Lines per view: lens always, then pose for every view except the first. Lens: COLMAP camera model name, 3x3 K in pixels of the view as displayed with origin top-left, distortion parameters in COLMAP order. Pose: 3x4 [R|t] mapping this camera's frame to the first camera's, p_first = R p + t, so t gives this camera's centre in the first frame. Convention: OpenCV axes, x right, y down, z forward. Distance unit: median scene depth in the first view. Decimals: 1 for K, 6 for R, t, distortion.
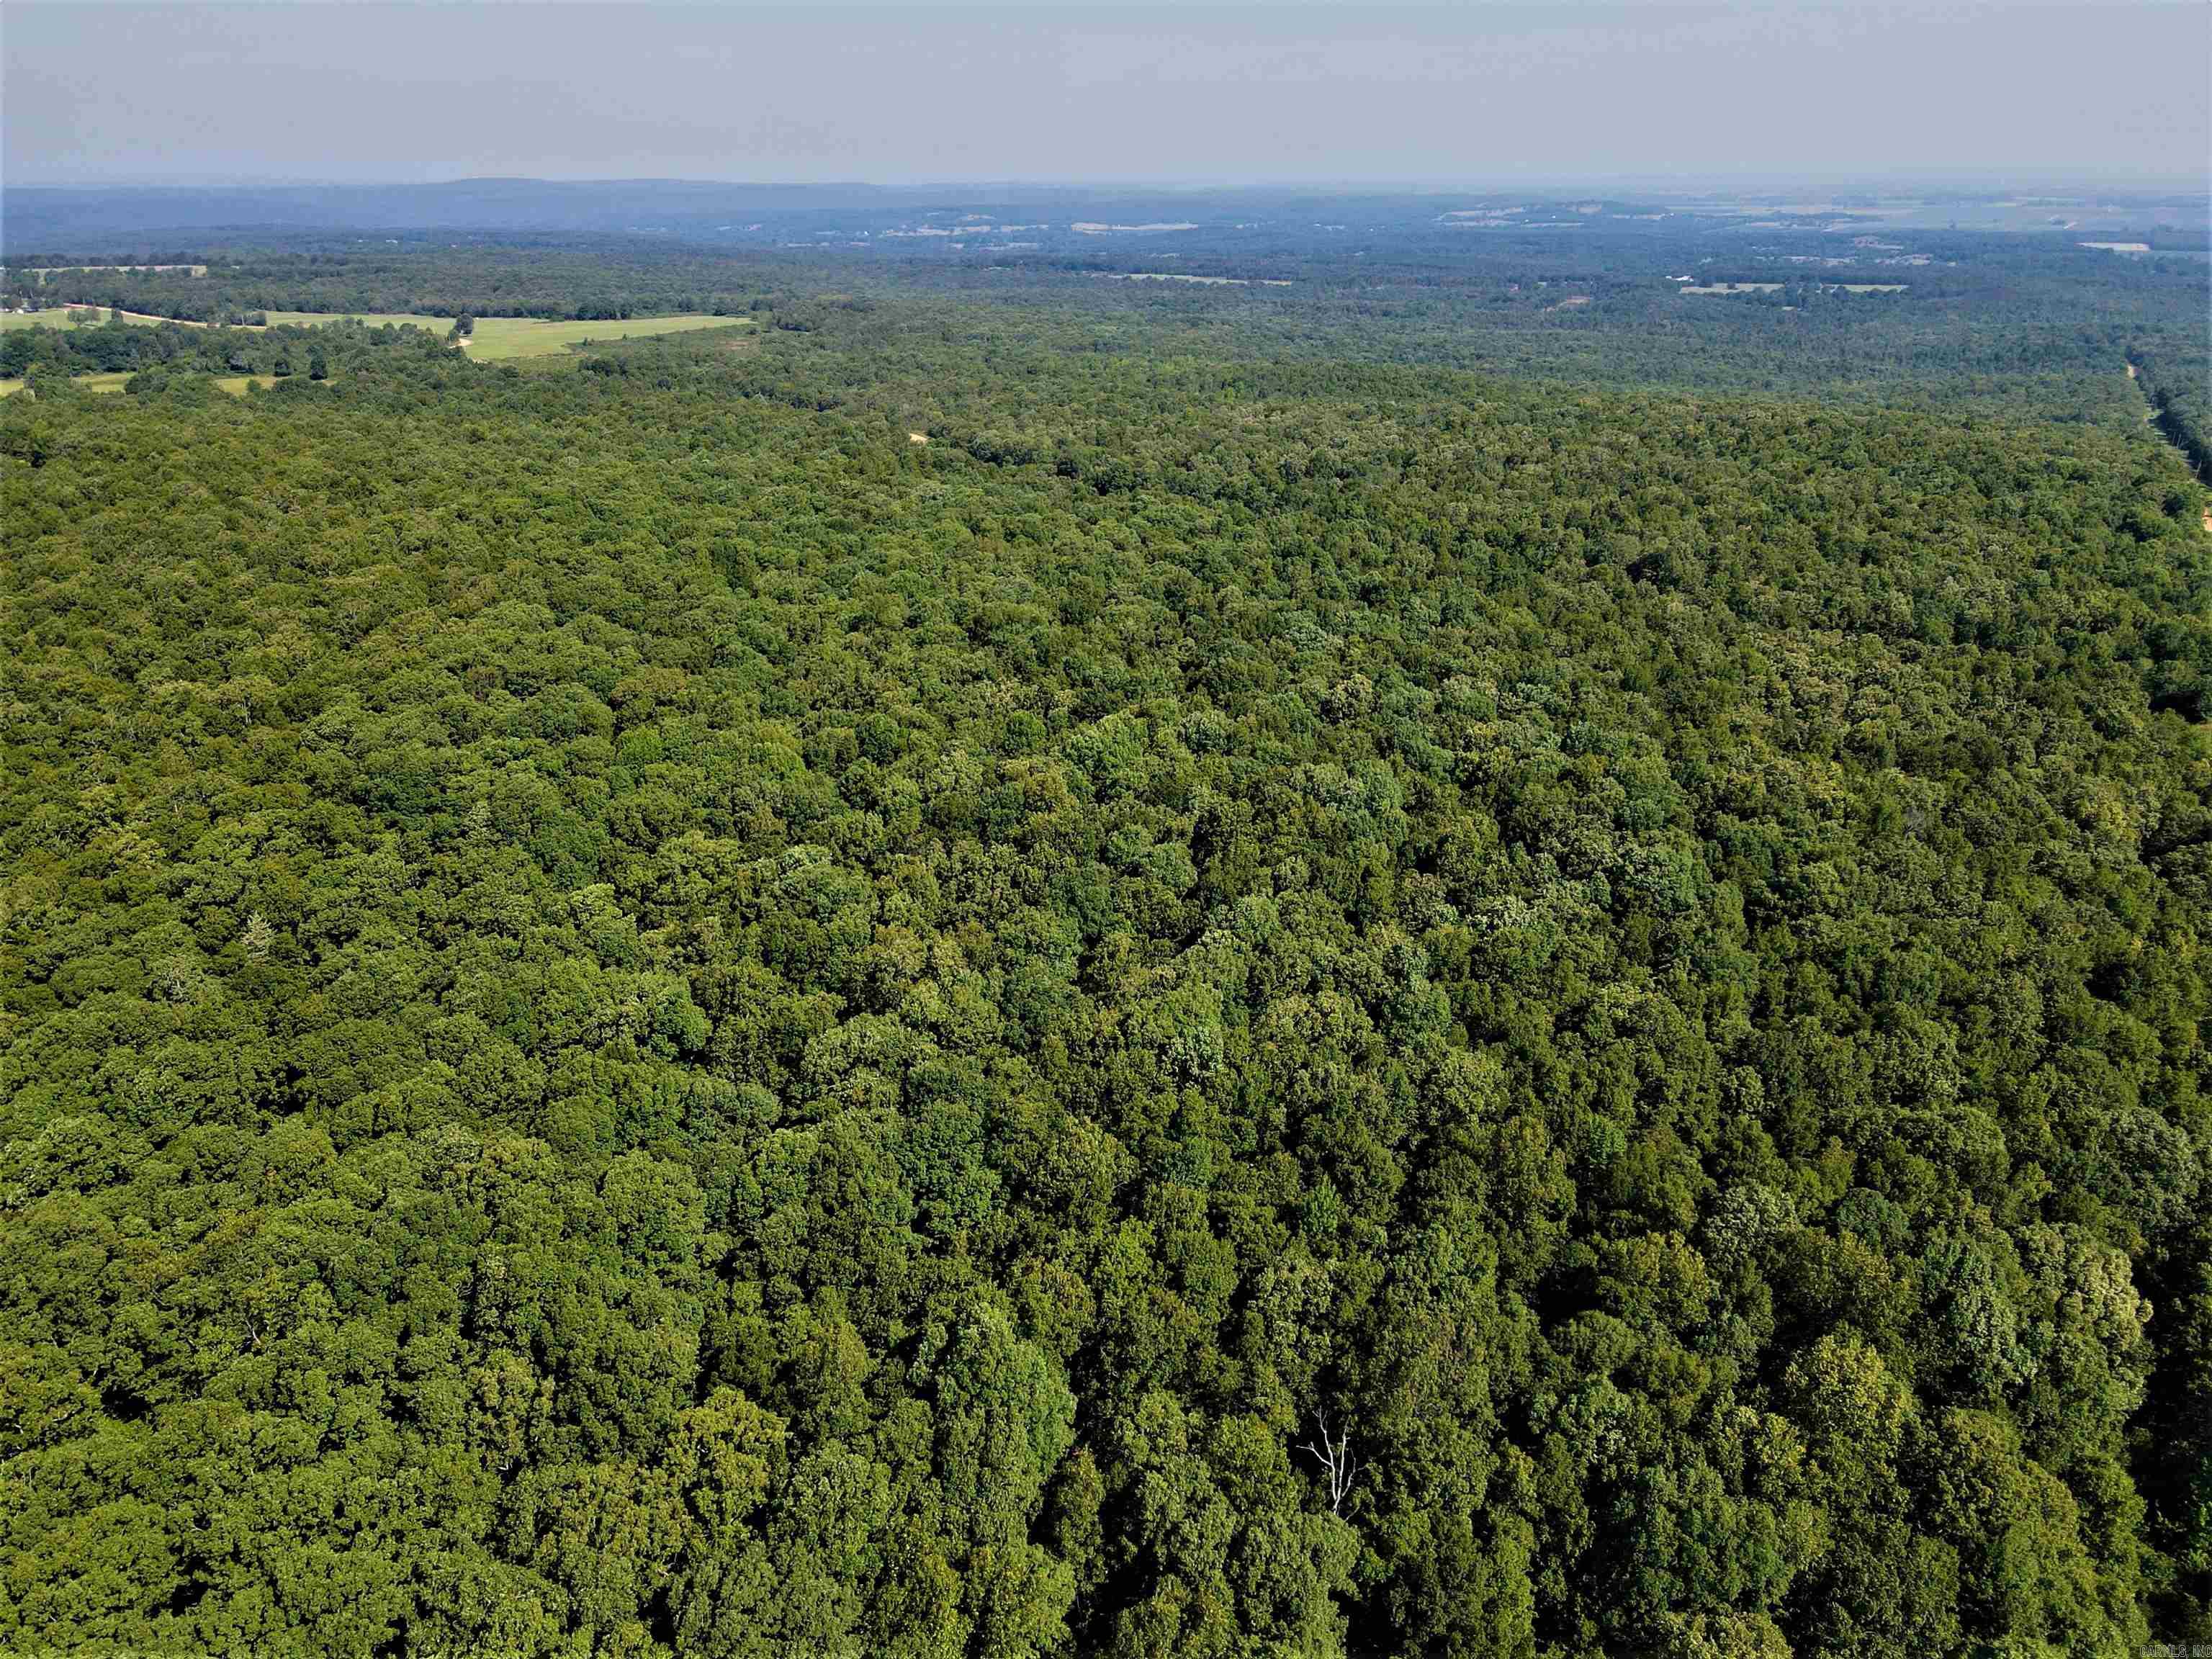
lens RADIAL K [[1613.1, 0, 1119.8], [0, 1613.1, 838.3], [0, 0, 1]] dist [0.011866, 0.010540]
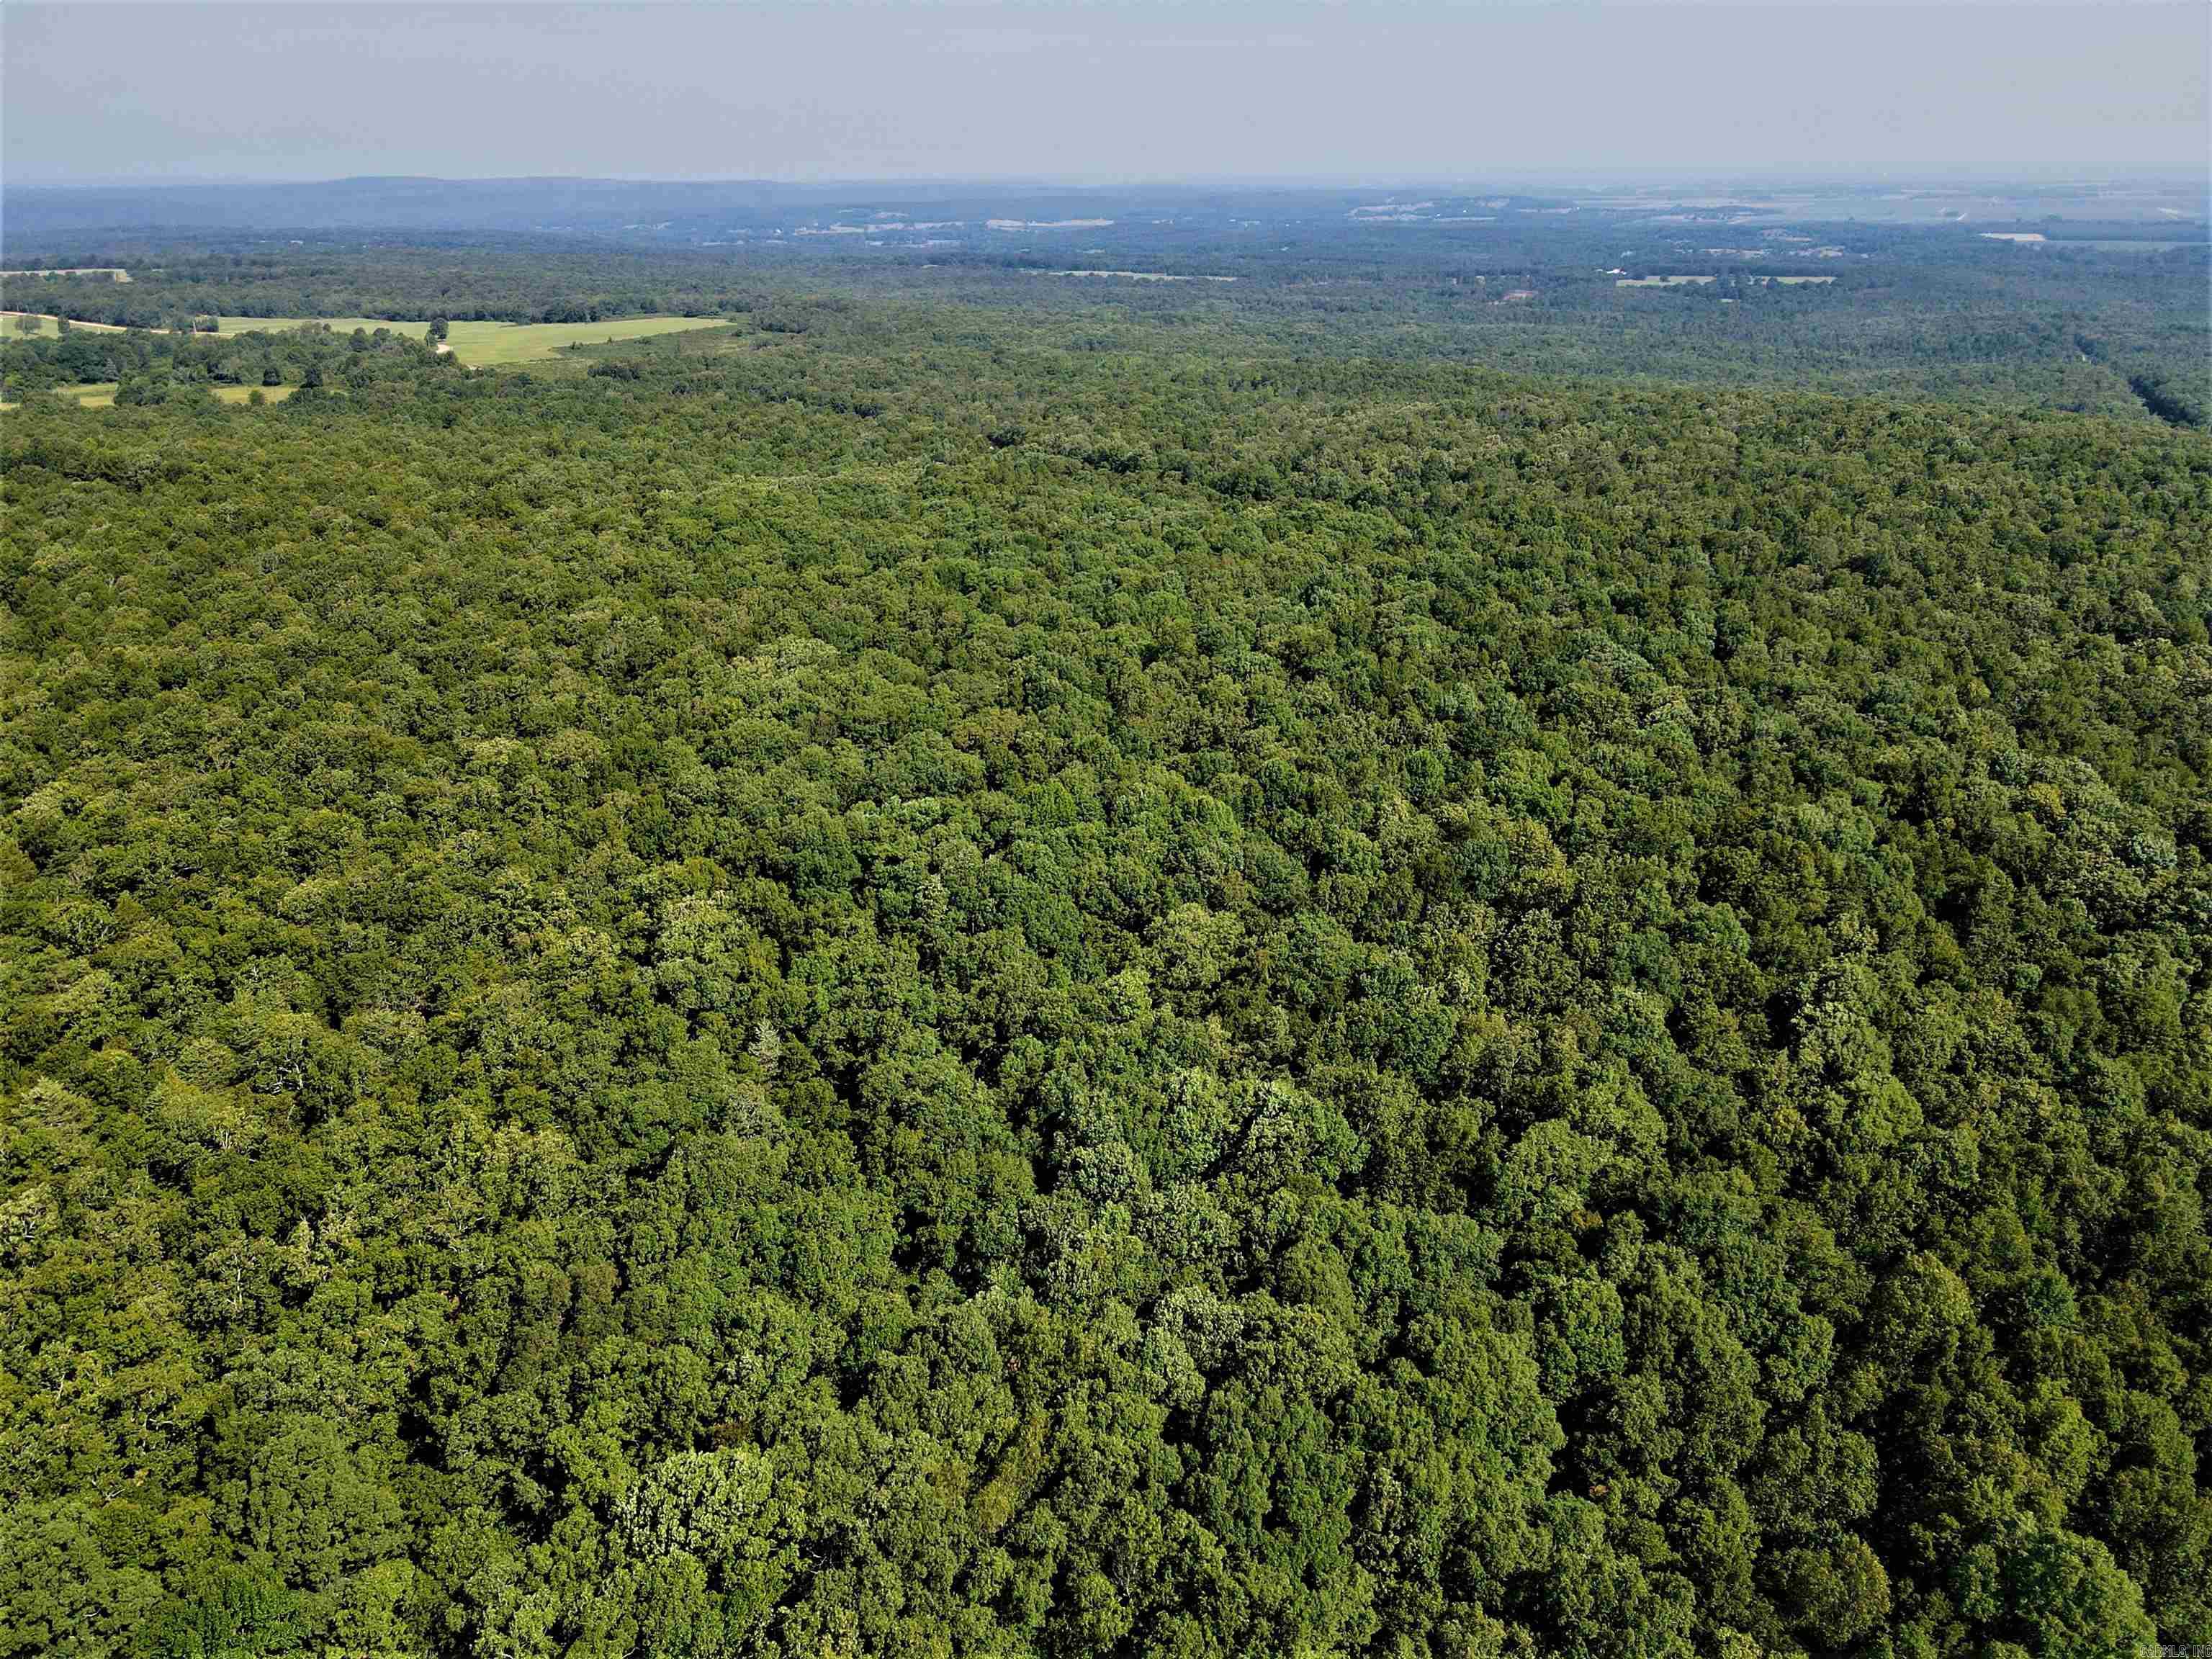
lens RADIAL K [[1613.1, 0, 1110.7], [0, 1613.1, 817.5], [0, 0, 1]] dist [0.011866, 0.010540]
pose [[0.998294, -0.025137, 0.052695, -0.047394], [0.025623, 0.999635, -0.008565, -0.006097], [-0.052460, 0.009900, 0.998574, 0.014710]]
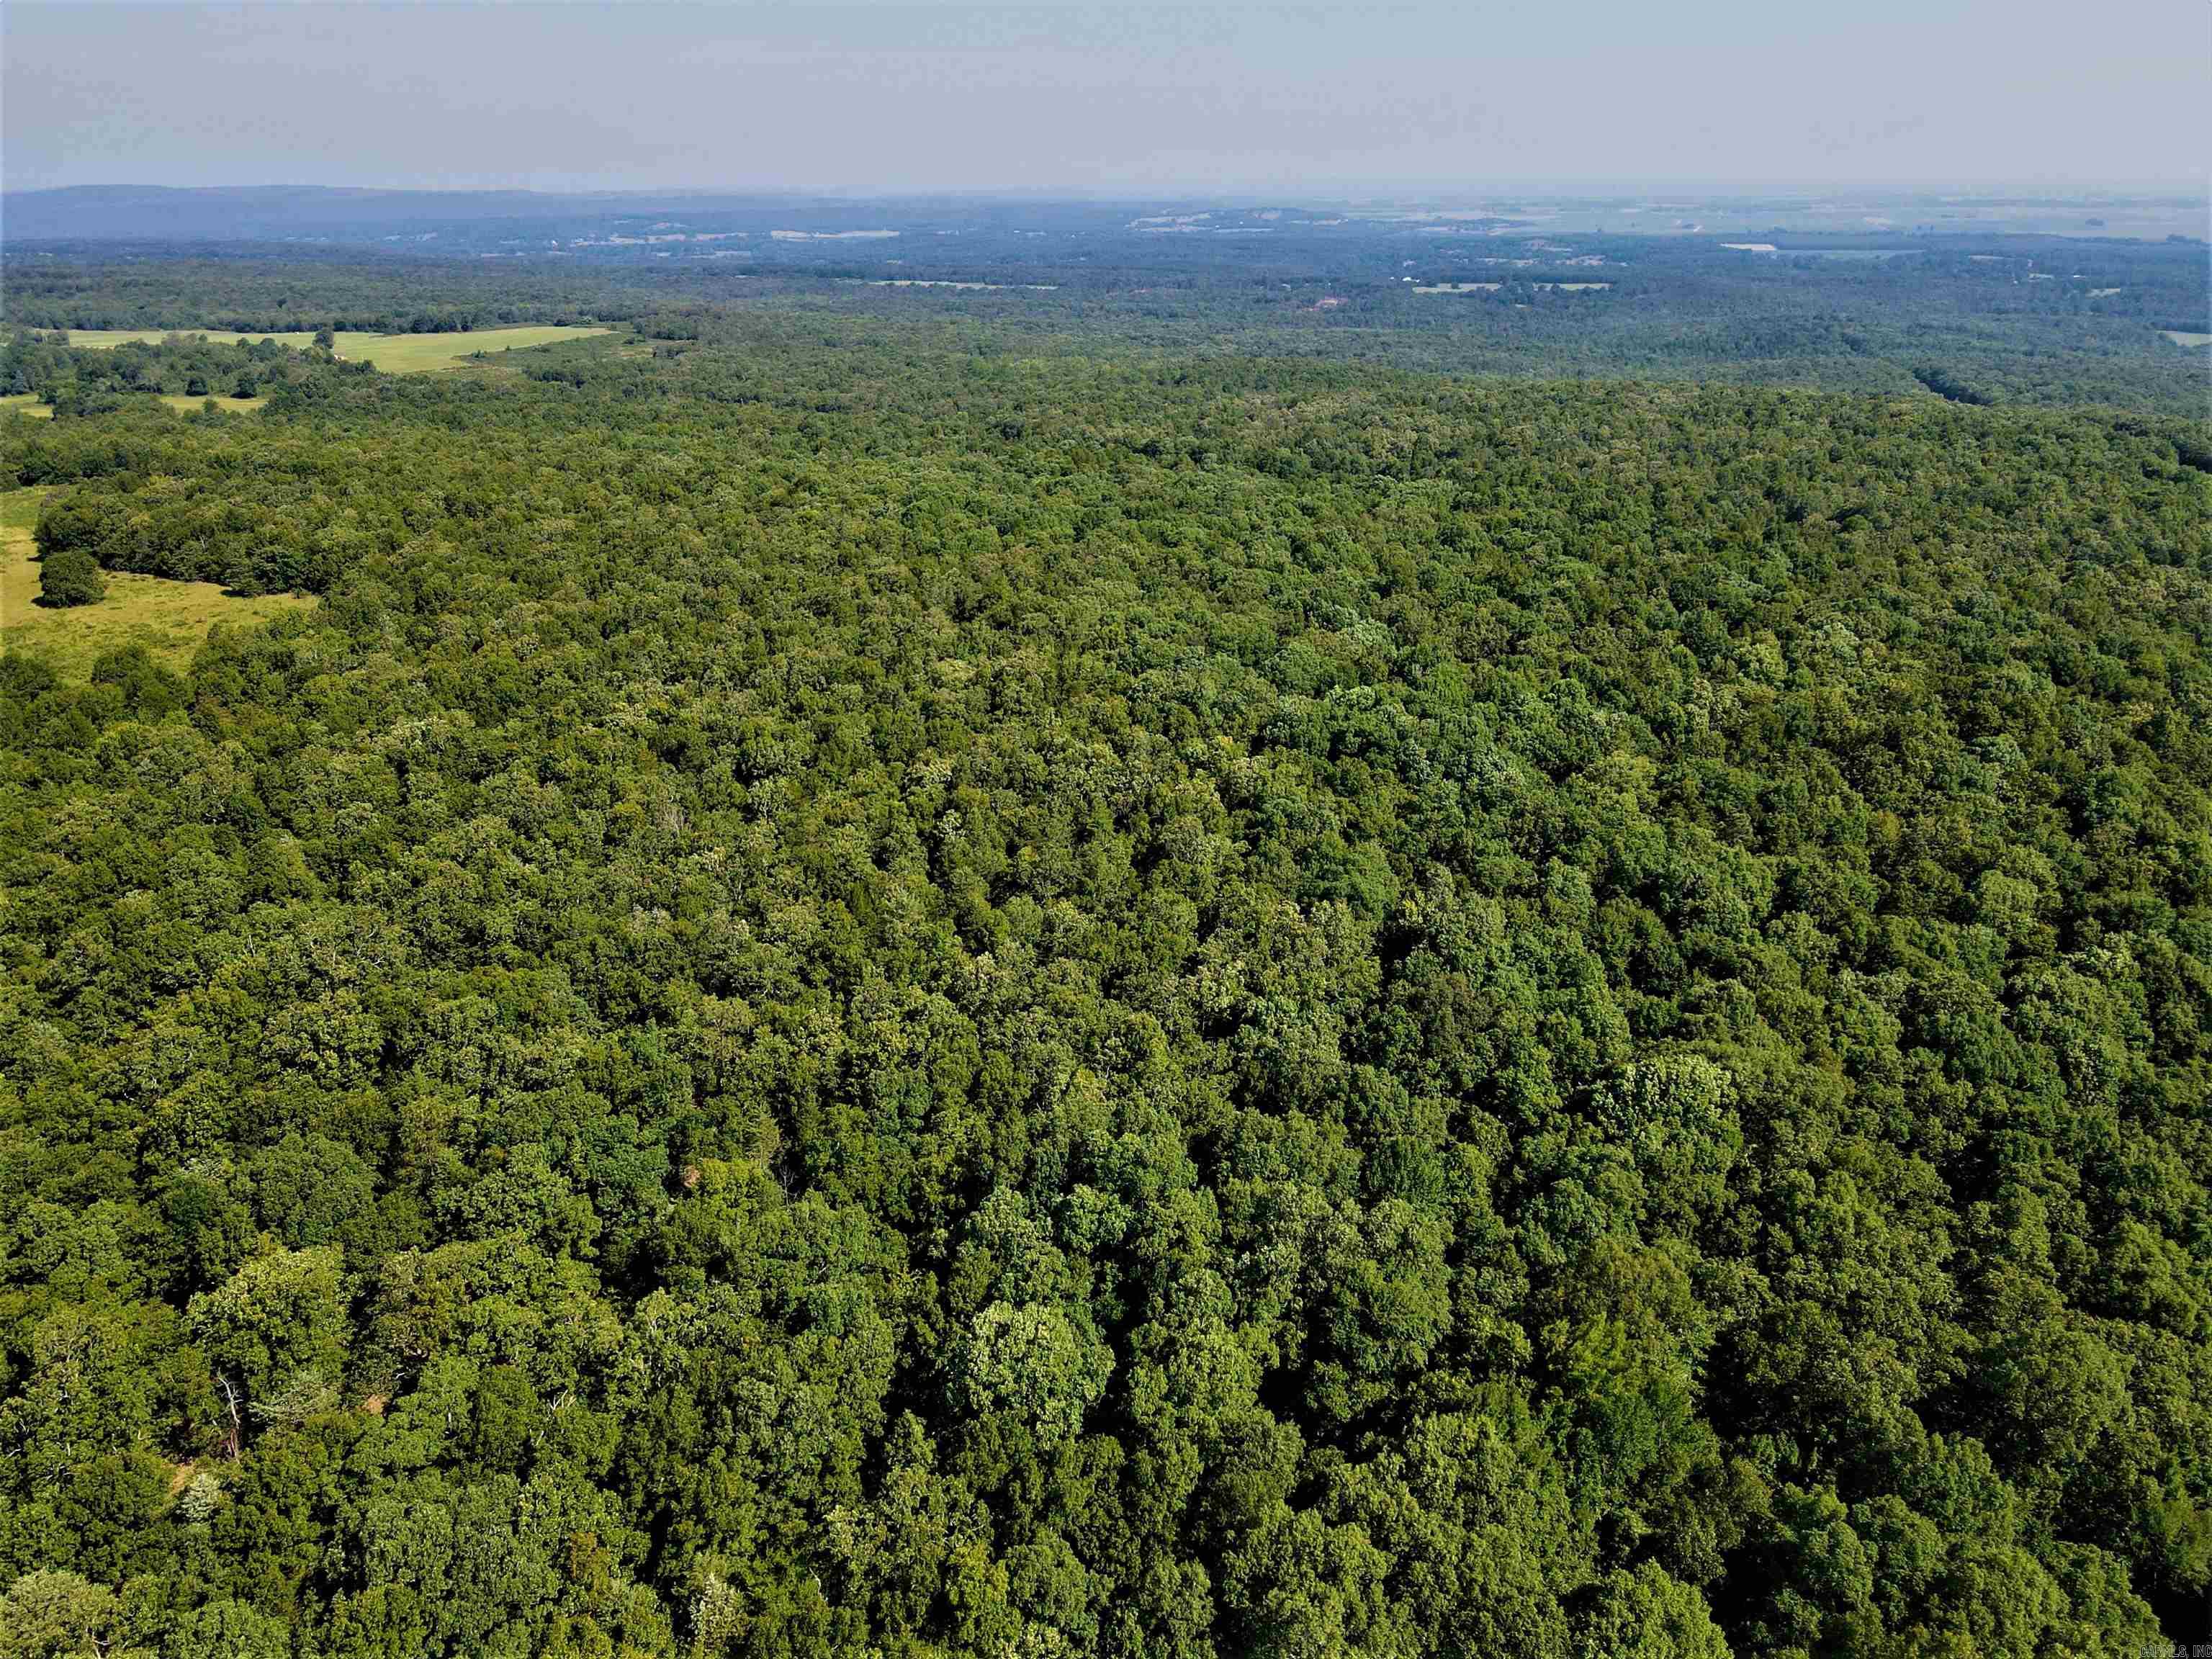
lens RADIAL K [[1613.1, 0, 1096.9], [0, 1613.1, 821.5], [0, 0, 1]] dist [0.011866, 0.010540]
pose [[0.981391, -0.071670, 0.178142, -0.111600], [0.073989, 0.997239, -0.006398, 0.003386], [-0.177191, 0.019460, 0.983984, -0.007714]]
